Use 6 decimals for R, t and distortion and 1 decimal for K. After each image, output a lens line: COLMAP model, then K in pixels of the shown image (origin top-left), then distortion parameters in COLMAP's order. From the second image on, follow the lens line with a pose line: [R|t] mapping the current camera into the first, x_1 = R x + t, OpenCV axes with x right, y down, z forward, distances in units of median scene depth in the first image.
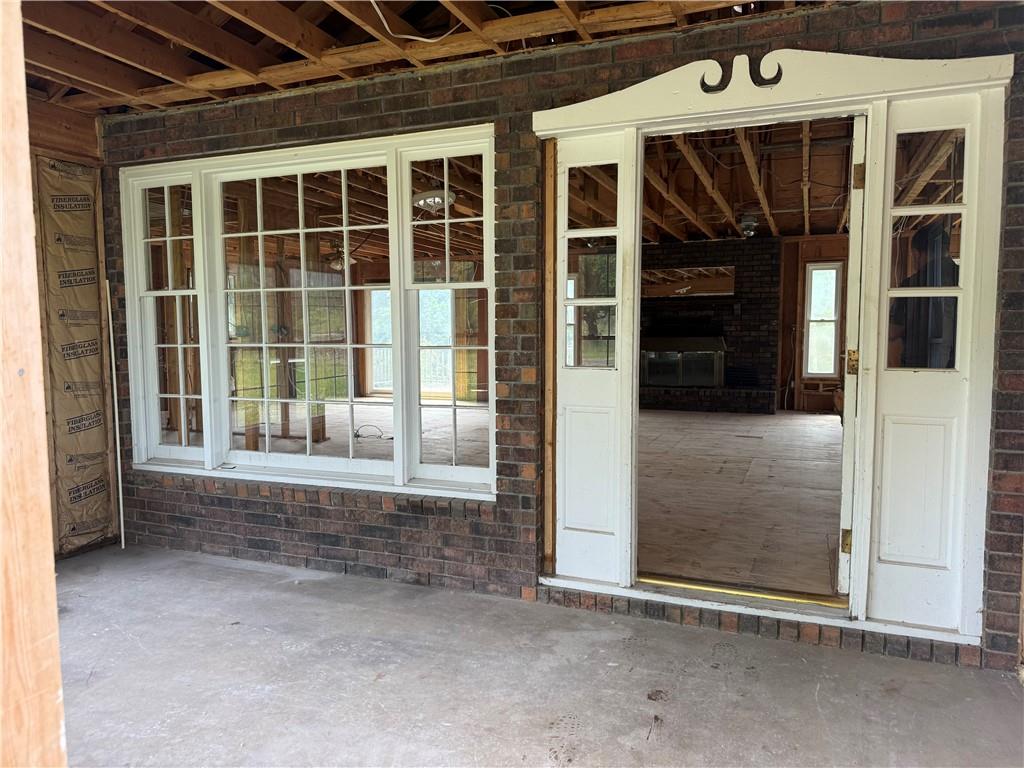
lens RADIAL K [[711.0, 0, 483.5], [0, 711.0, 390.8], [0, 0, 1]] dist [0.005378, -0.001018]
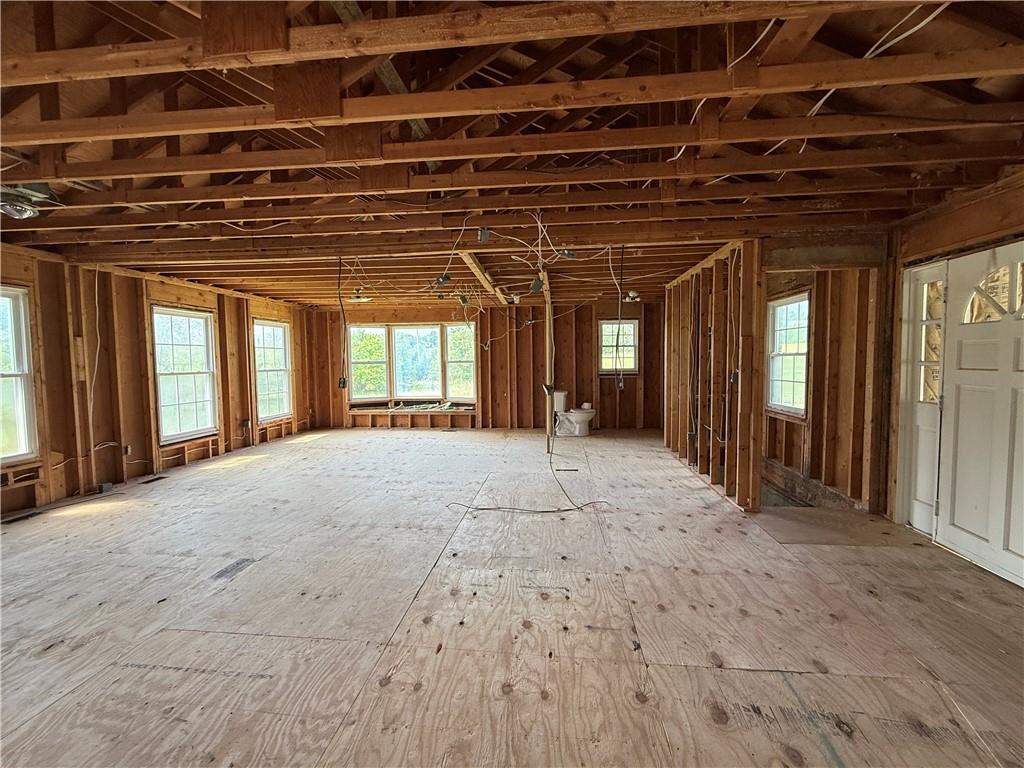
lens RADIAL K [[433.6, 0, 512.0], [0, 433.6, 384.0], [0, 0, 1]] dist [0.002086, -0.000054]
pose [[-0.315726, -0.046170, 0.947726, -0.039437], [0.088896, 0.992983, 0.077990, -0.079424], [-0.944677, 0.108872, -0.309407, 0.677818]]
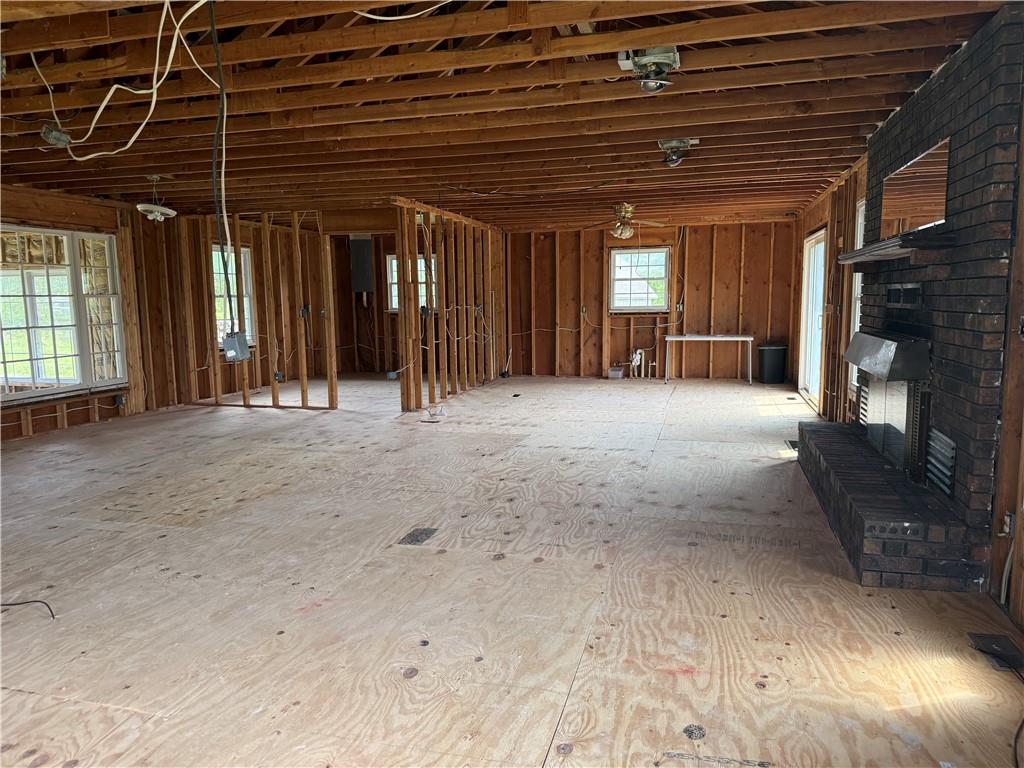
lens RADIAL K [[711.5, 0, 512.0], [0, 711.5, 384.0], [0, 0, 1]] dist [0.007161, -0.005545]
pose [[0.149997, 0.118511, -0.981558, 0.673720], [-0.063691, 0.991886, 0.110025, -0.080925], [0.986633, 0.046013, 0.156328, 0.763819]]
